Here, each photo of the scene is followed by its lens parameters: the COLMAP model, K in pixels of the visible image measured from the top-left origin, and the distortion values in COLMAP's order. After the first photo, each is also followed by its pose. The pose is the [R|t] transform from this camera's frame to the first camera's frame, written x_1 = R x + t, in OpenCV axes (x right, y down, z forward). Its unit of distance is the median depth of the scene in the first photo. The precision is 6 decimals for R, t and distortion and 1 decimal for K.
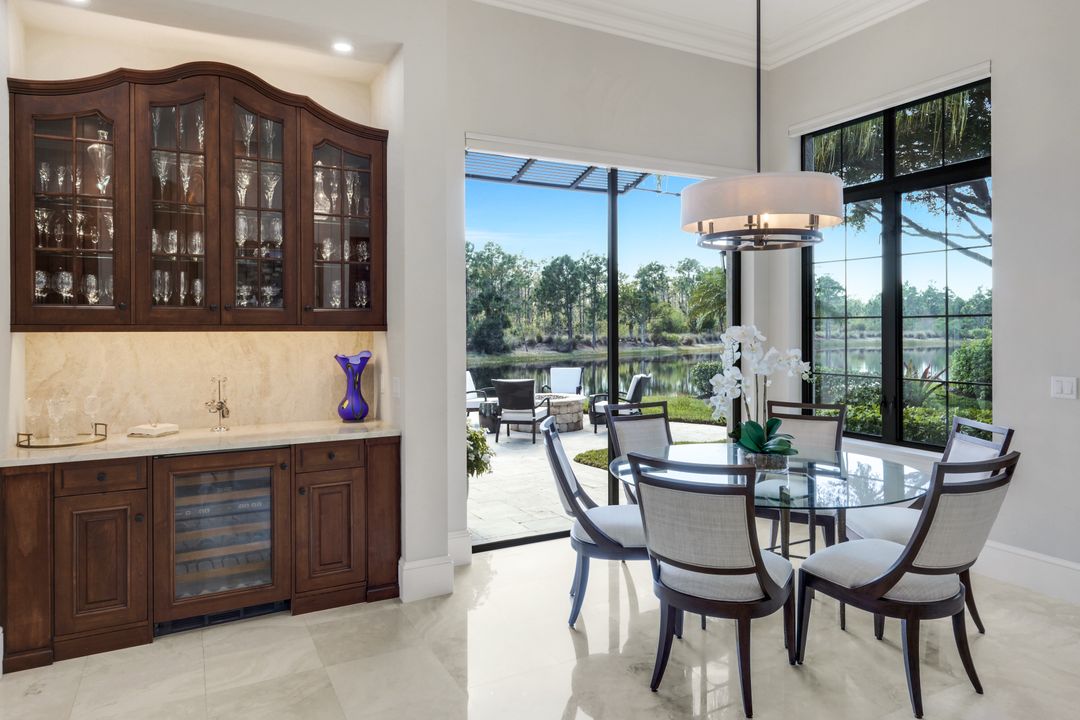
lens RADIAL K [[649.1, 0, 526.5], [0, 649.1, 335.7], [0, 0, 1]] dist [-0.003173, -0.000641]
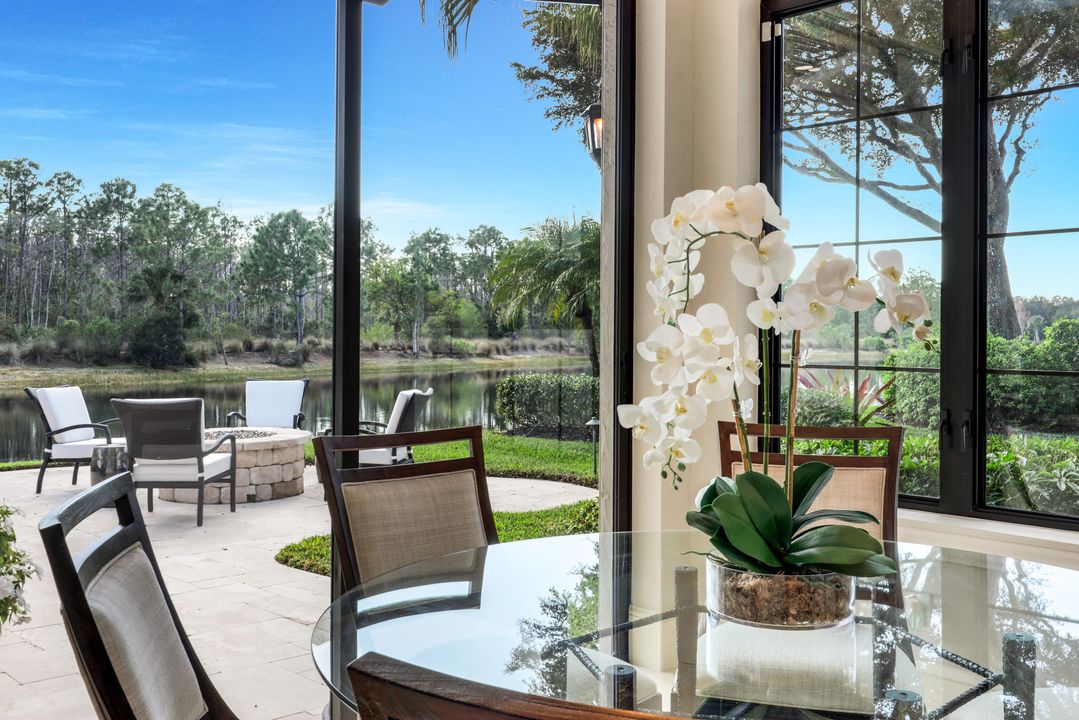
lens RADIAL K [[1013.7, 0, 539.5], [0, 1013.7, 360.0], [0, 0, 1]] dist [0.007746, 0.004517]
pose [[0.955455, 0.007375, 0.295045, 0.029523], [-0.012680, 0.999790, 0.016072, 0.021436], [-0.294865, -0.019097, 0.955348, 0.172212]]
